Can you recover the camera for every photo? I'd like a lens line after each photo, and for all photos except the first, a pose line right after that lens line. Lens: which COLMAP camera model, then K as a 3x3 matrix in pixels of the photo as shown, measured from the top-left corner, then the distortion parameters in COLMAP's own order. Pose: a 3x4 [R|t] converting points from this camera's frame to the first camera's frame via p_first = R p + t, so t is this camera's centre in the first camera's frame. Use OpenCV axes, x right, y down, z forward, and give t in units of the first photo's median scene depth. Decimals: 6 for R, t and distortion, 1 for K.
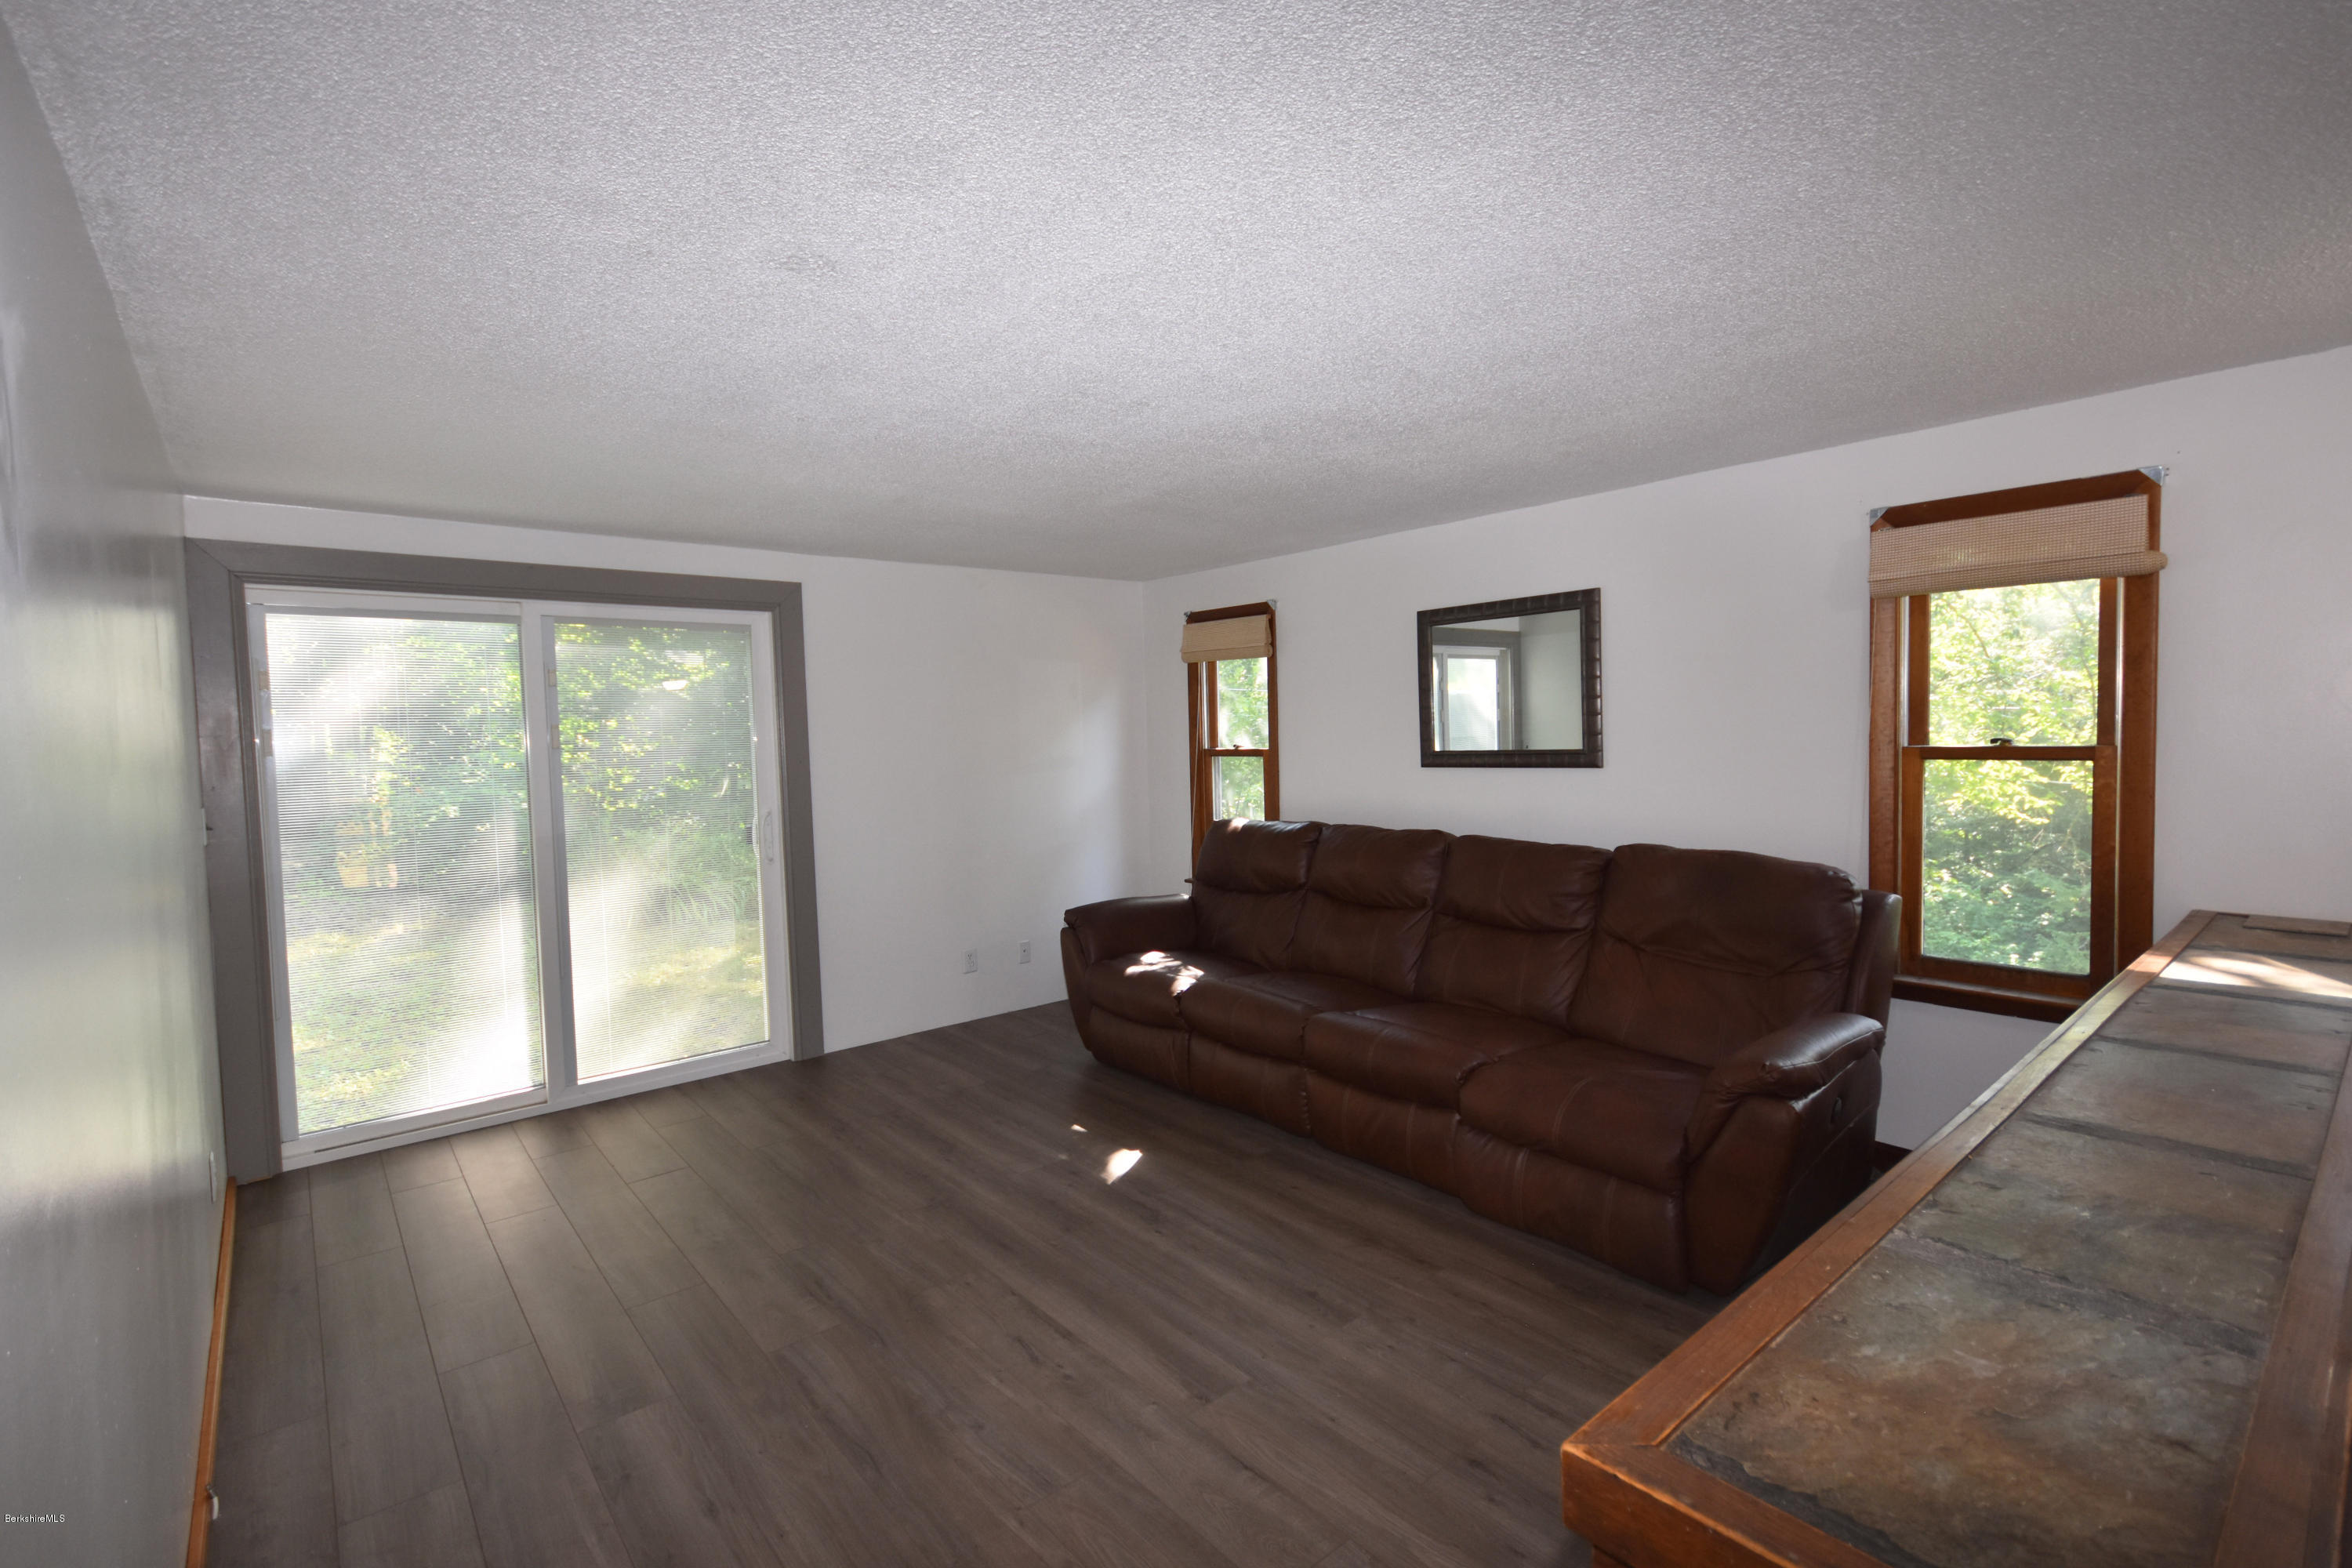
lens RADIAL K [[1072.6, 0, 1158.6], [0, 1072.6, 789.3], [0, 0, 1]] dist [0.014760, 0.000483]
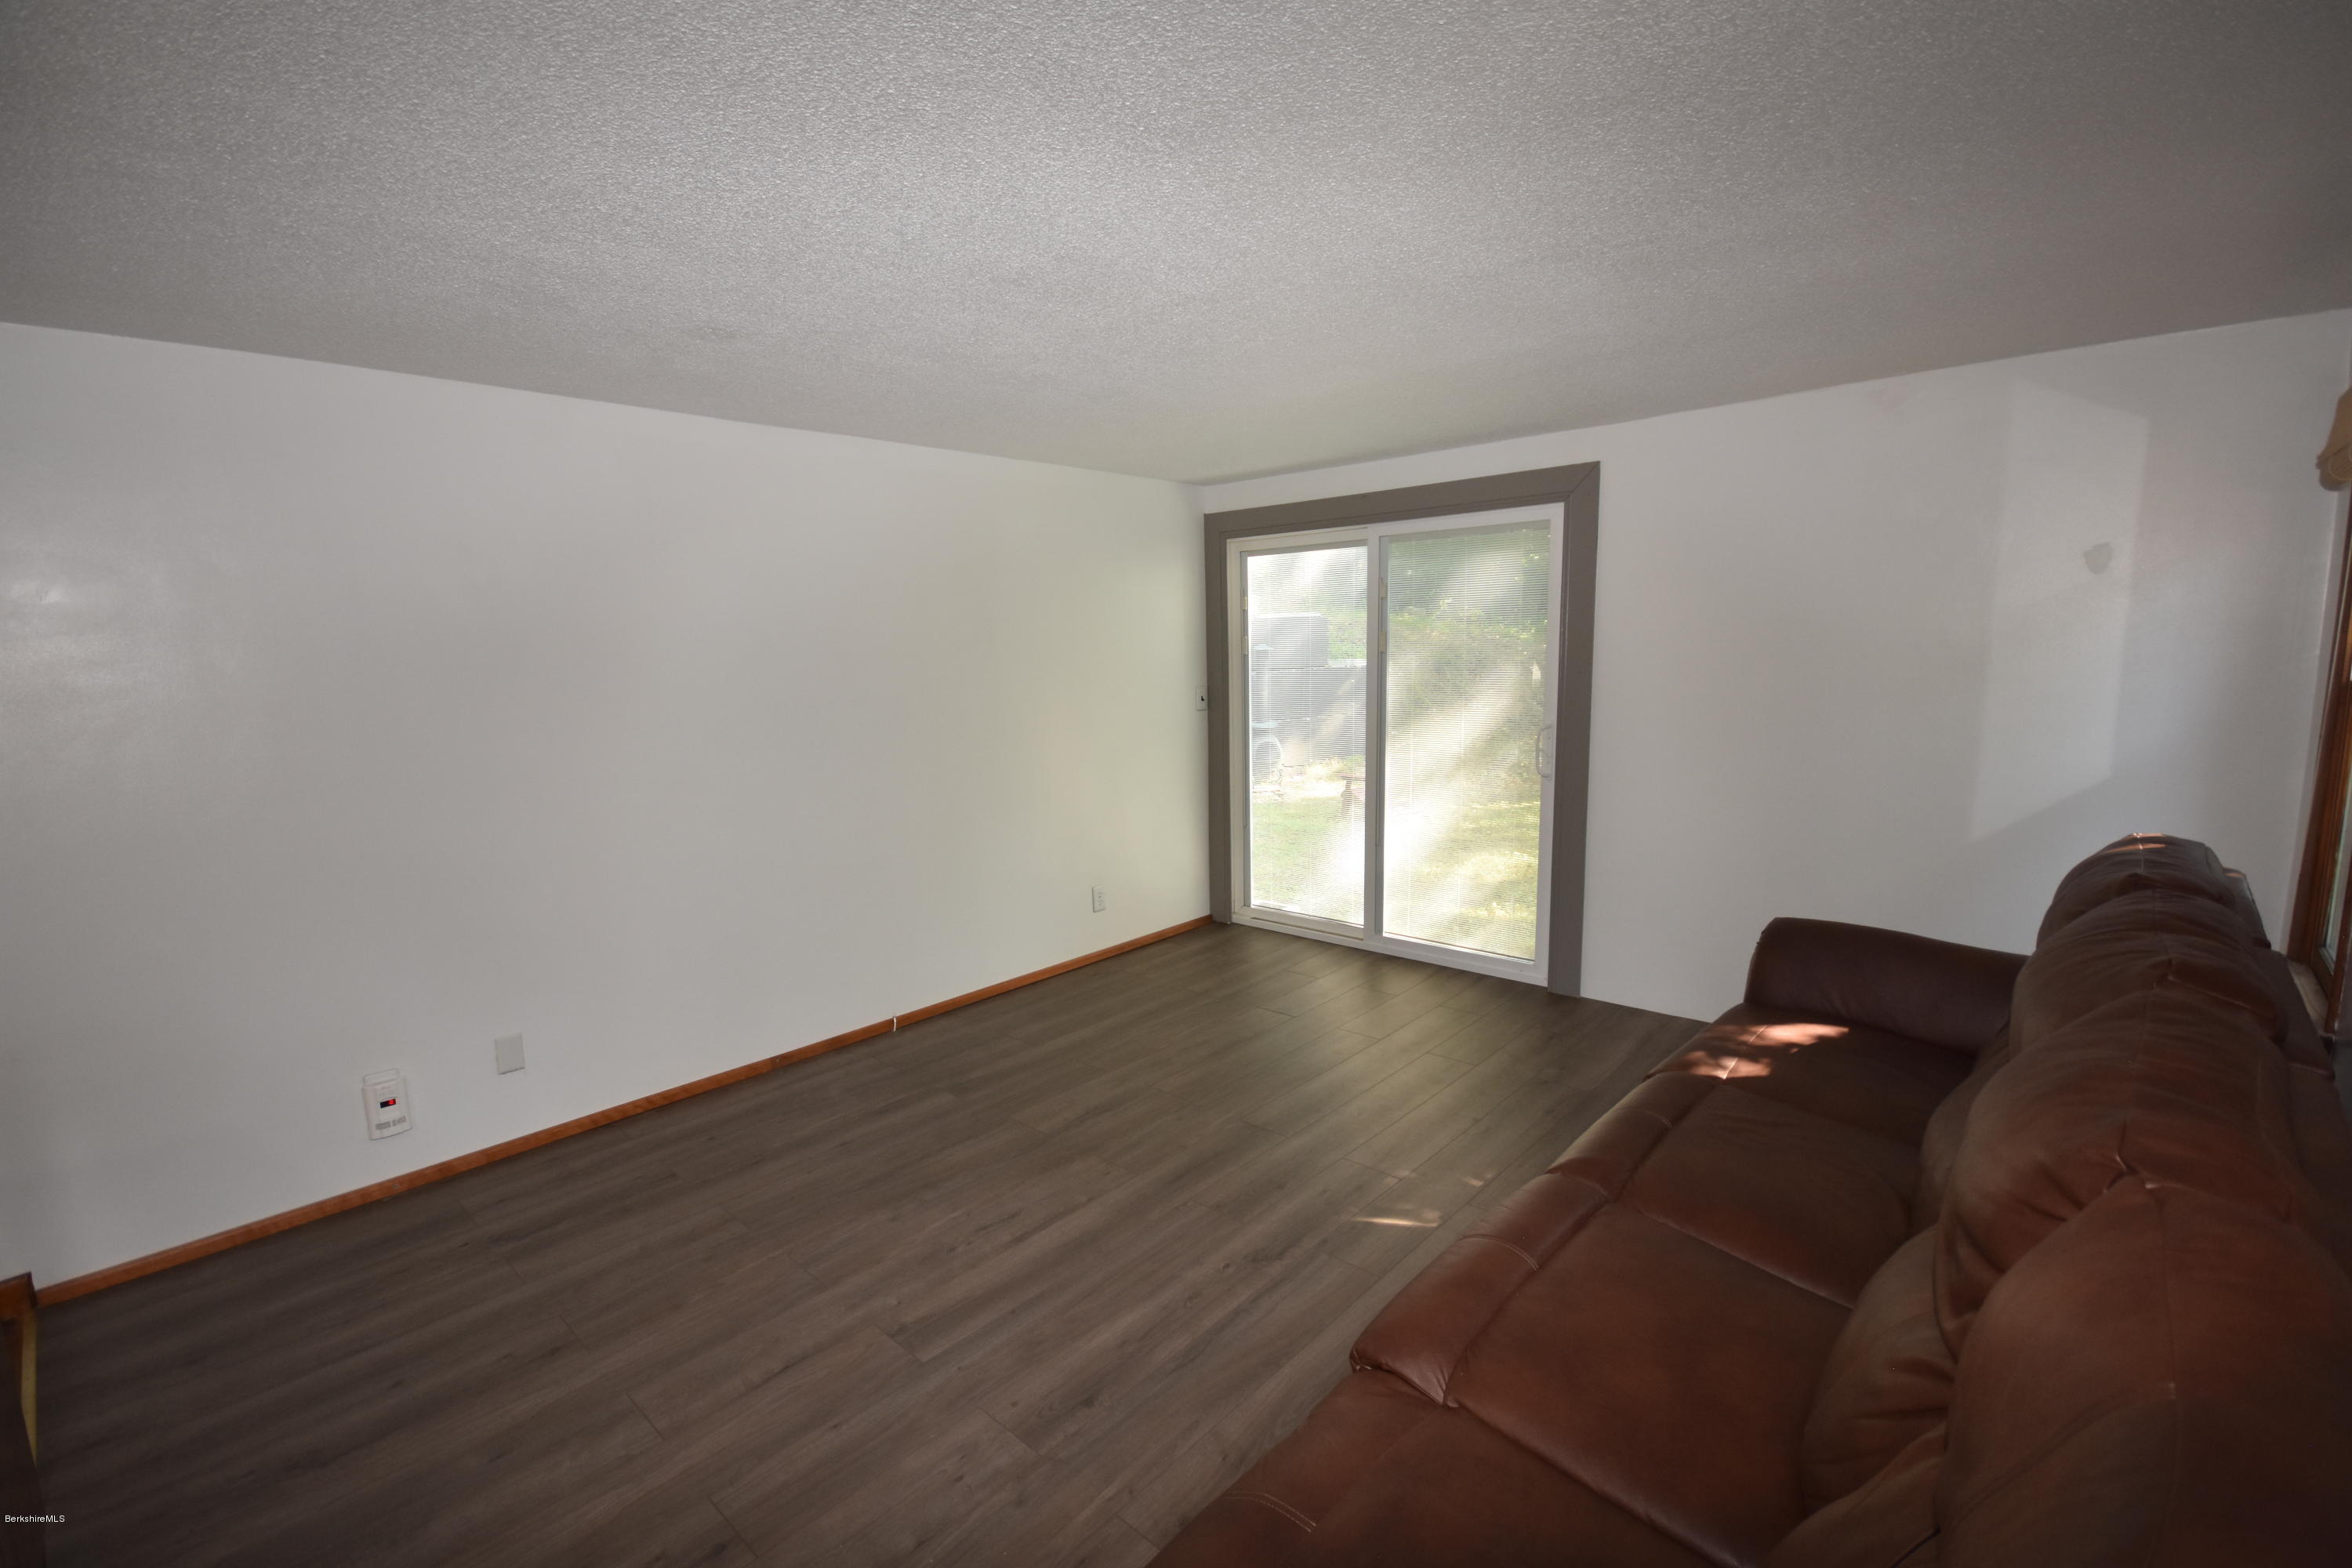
lens RADIAL K [[1072.6, 0, 1224.3], [0, 1072.6, 777.1], [0, 0, 1]] dist [0.014760, 0.000483]
pose [[0.132134, 0.147196, -0.980242, 0.633587], [-0.029813, 0.989055, 0.144501, -0.071056], [0.990783, 0.010131, 0.135076, 0.730359]]
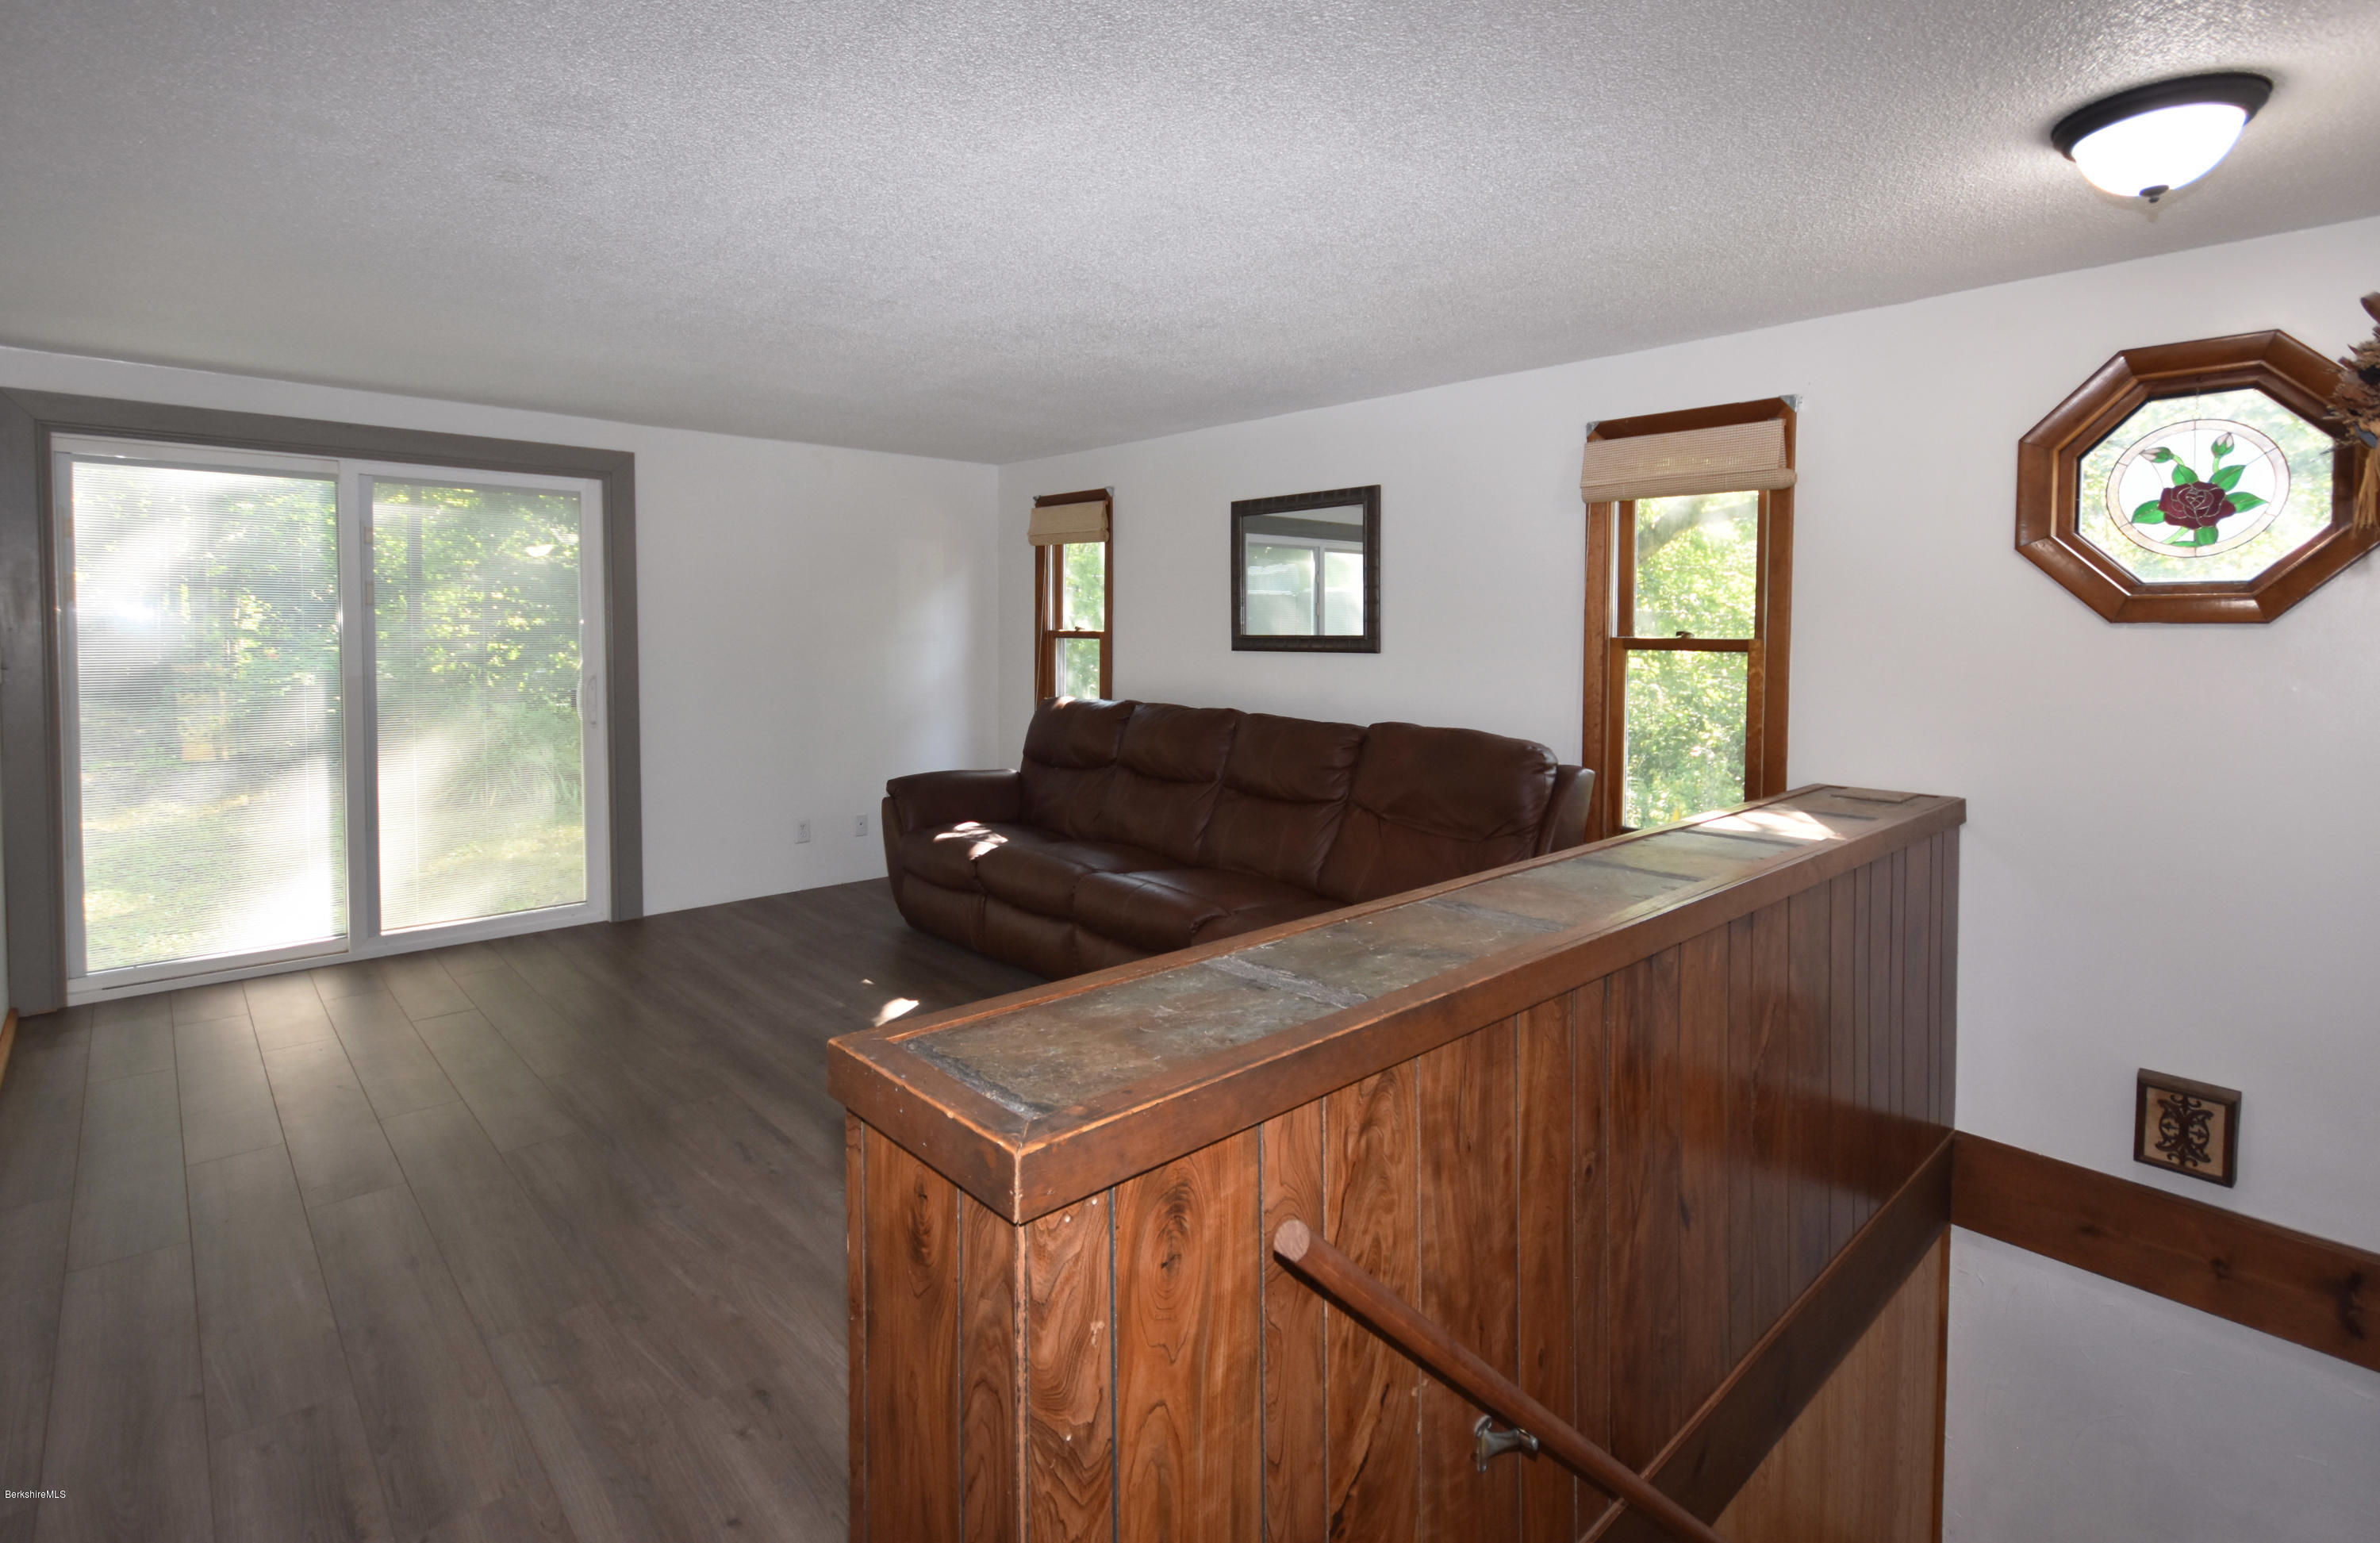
lens RADIAL K [[1145.7, 0, 1168.2], [0, 1145.7, 676.3], [0, 0, 1]] dist [0.017246, -0.000595]
pose [[0.998778, 0.028160, 0.040625, 0.169004], [-0.027707, 0.999548, -0.011664, 0.023591], [-0.040935, 0.010524, 0.999106, -0.136964]]
